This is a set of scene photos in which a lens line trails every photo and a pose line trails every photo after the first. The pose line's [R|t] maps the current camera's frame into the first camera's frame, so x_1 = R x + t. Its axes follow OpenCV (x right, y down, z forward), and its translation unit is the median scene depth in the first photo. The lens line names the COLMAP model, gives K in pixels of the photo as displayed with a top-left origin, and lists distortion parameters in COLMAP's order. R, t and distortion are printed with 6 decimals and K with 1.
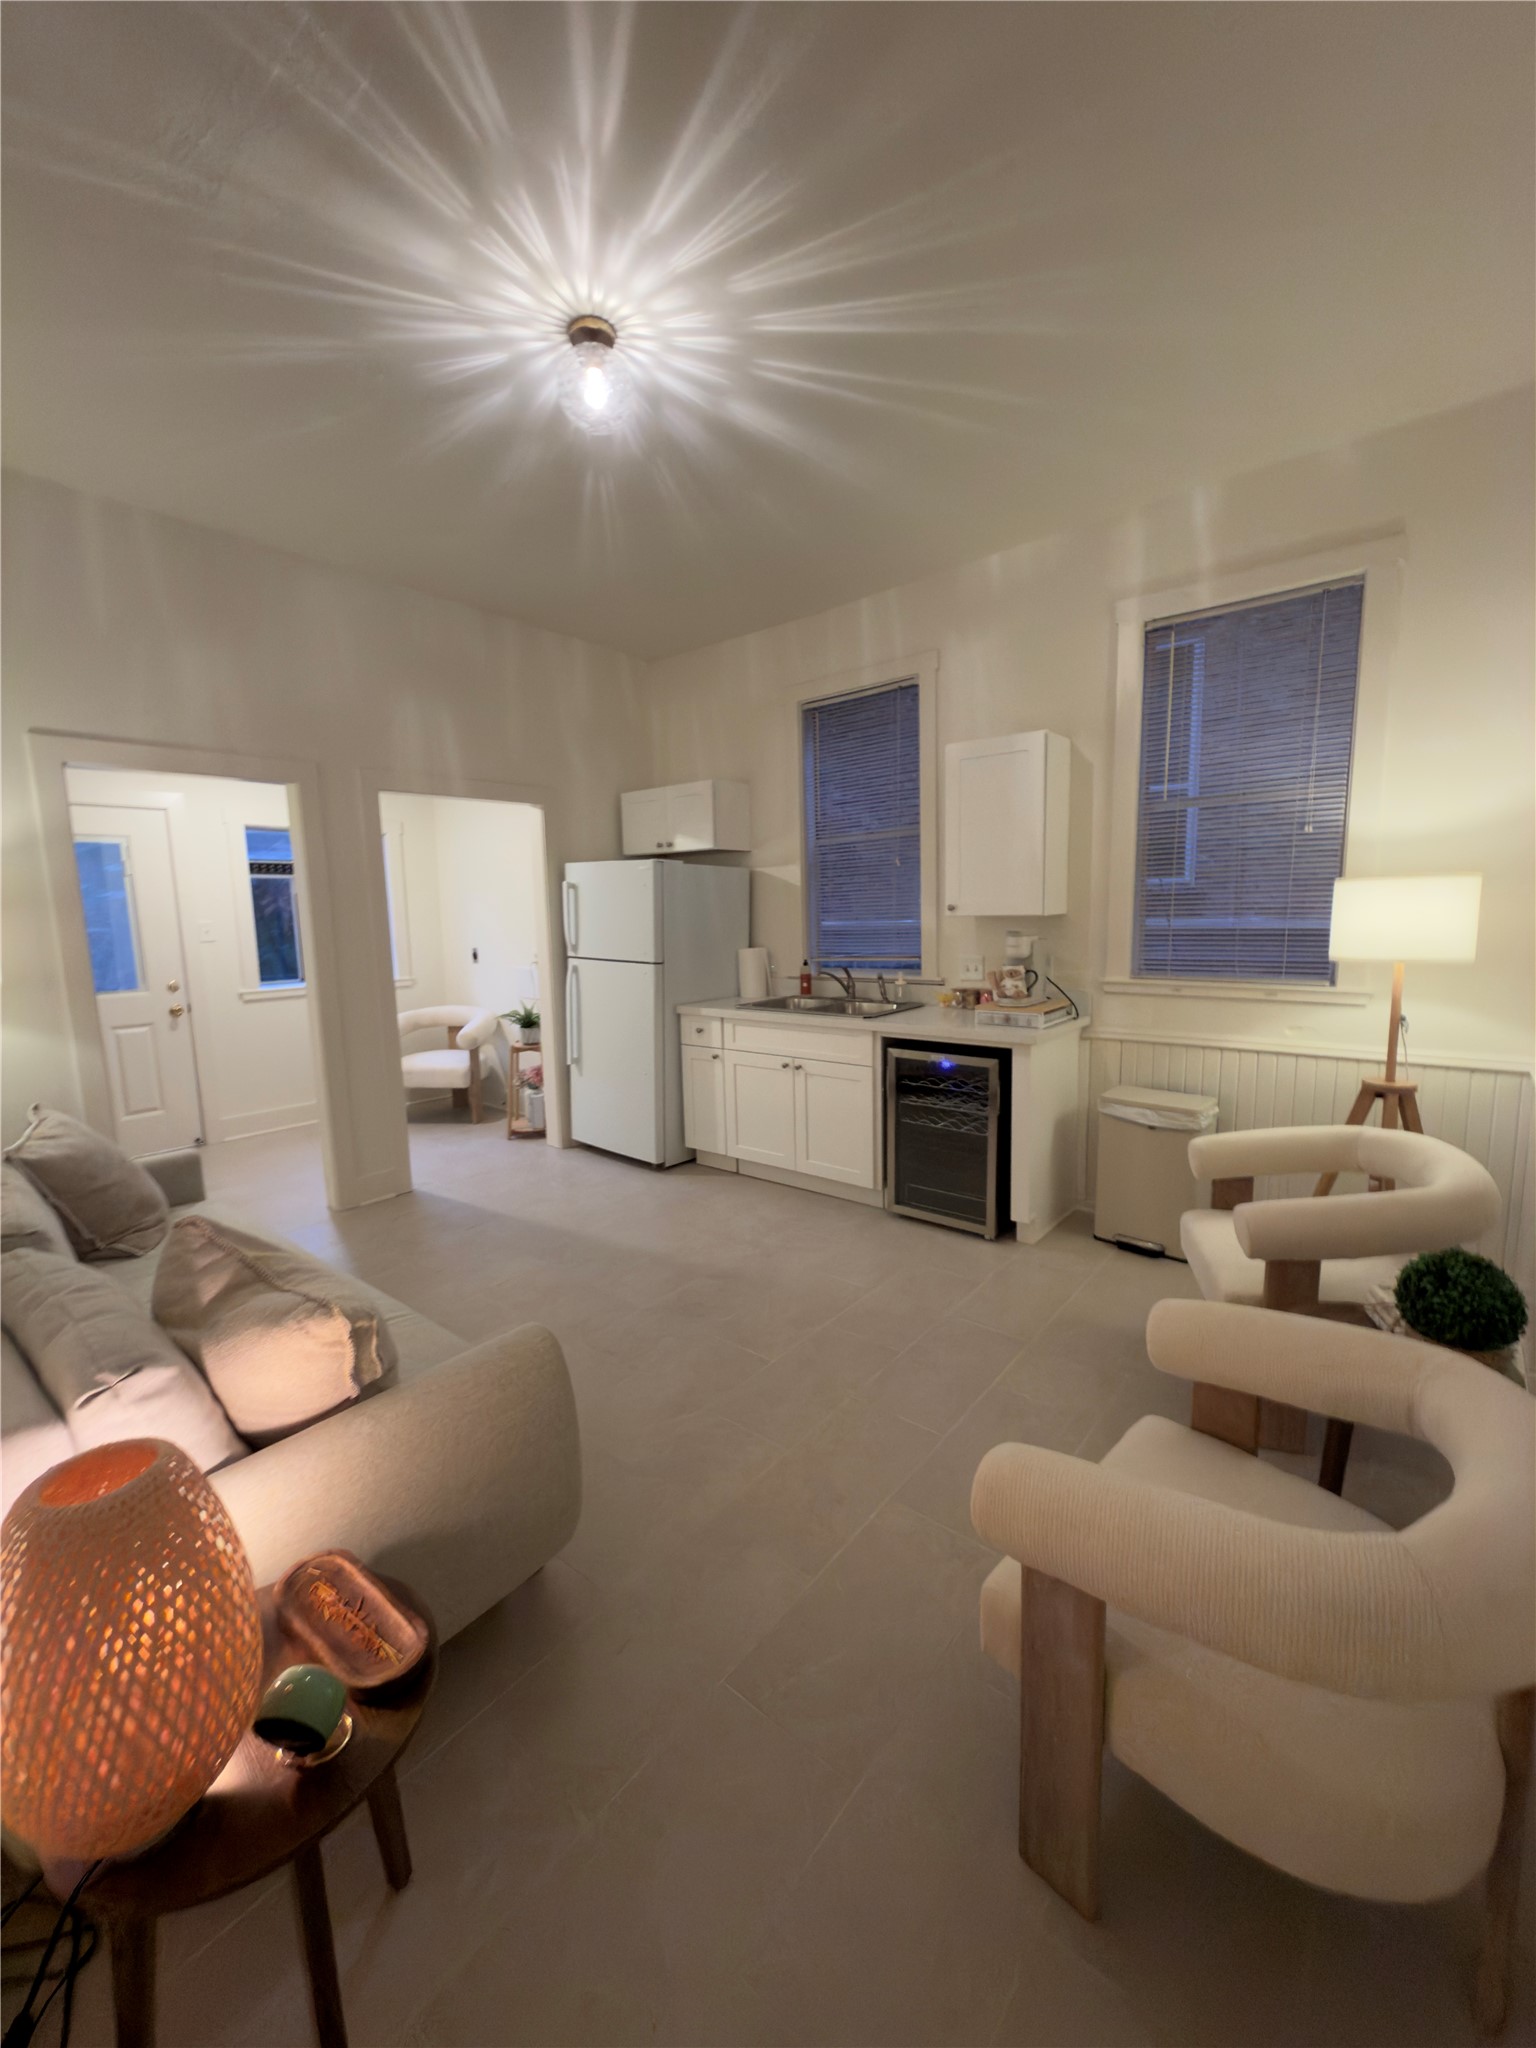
lens RADIAL K [[815.0, 0, 768.0], [0, 815.0, 1024.0], [0, 0, 1]] dist [0.001168, -0.000189]
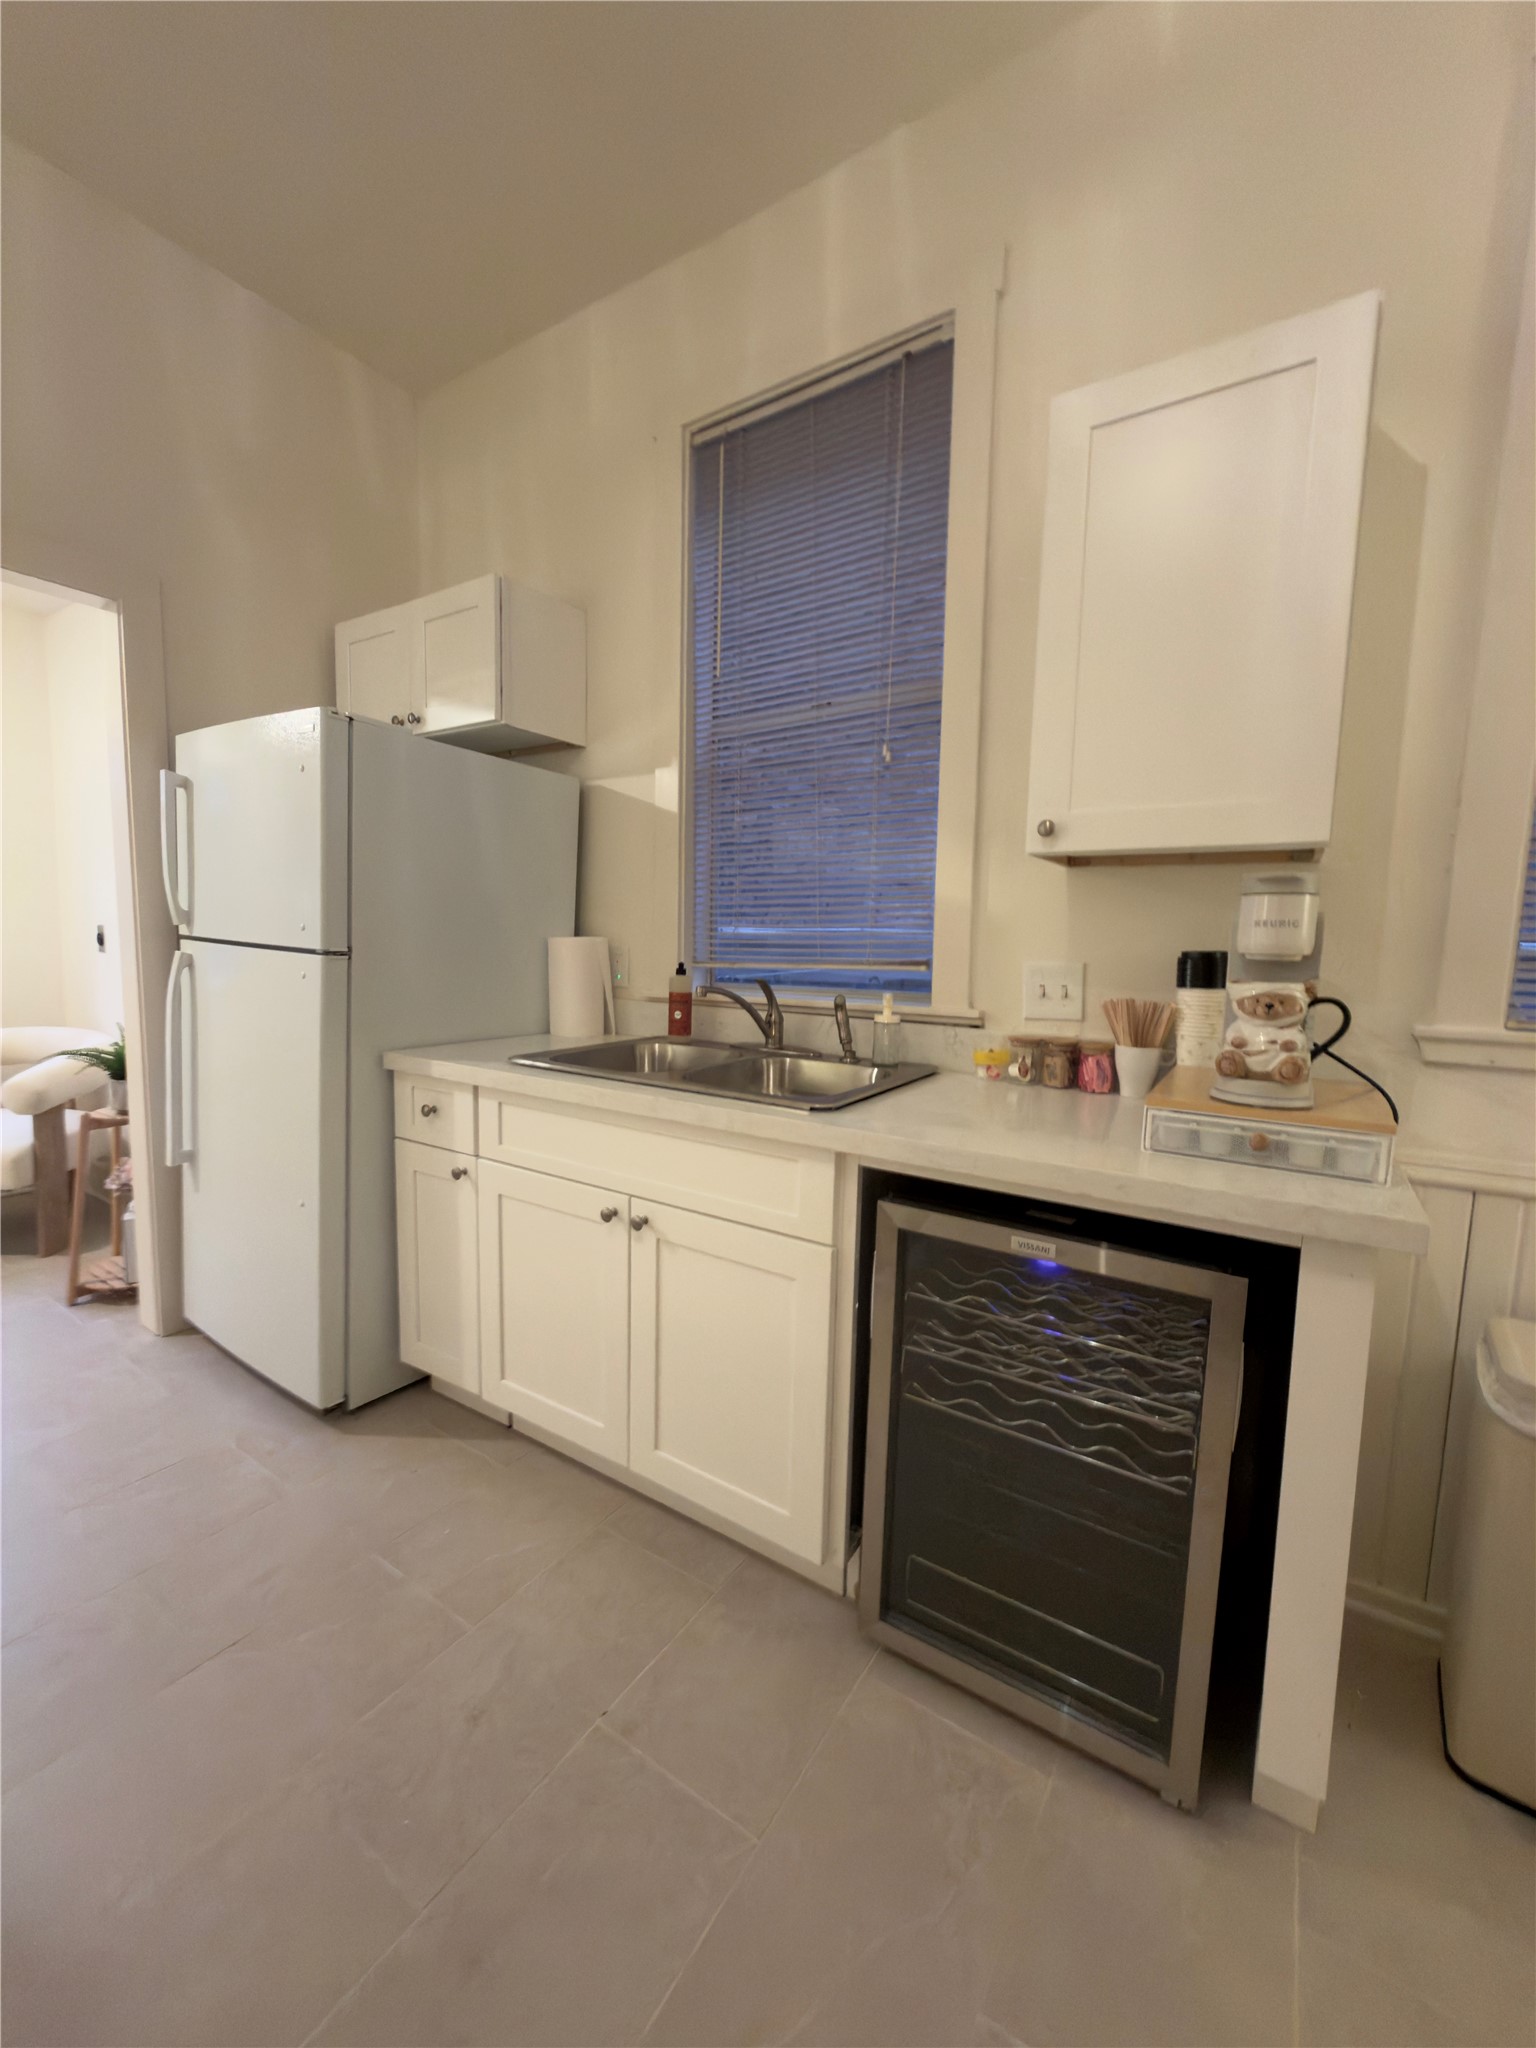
lens RADIAL K [[815.0, 0, 768.0], [0, 815.0, 1024.0], [0, 0, 1]] dist [0.001168, -0.000189]
pose [[0.993548, 0.036027, 0.107540, 0.049418], [-0.032128, 0.998770, -0.037772, -0.028399], [-0.108769, 0.034073, 0.993483, 0.554971]]
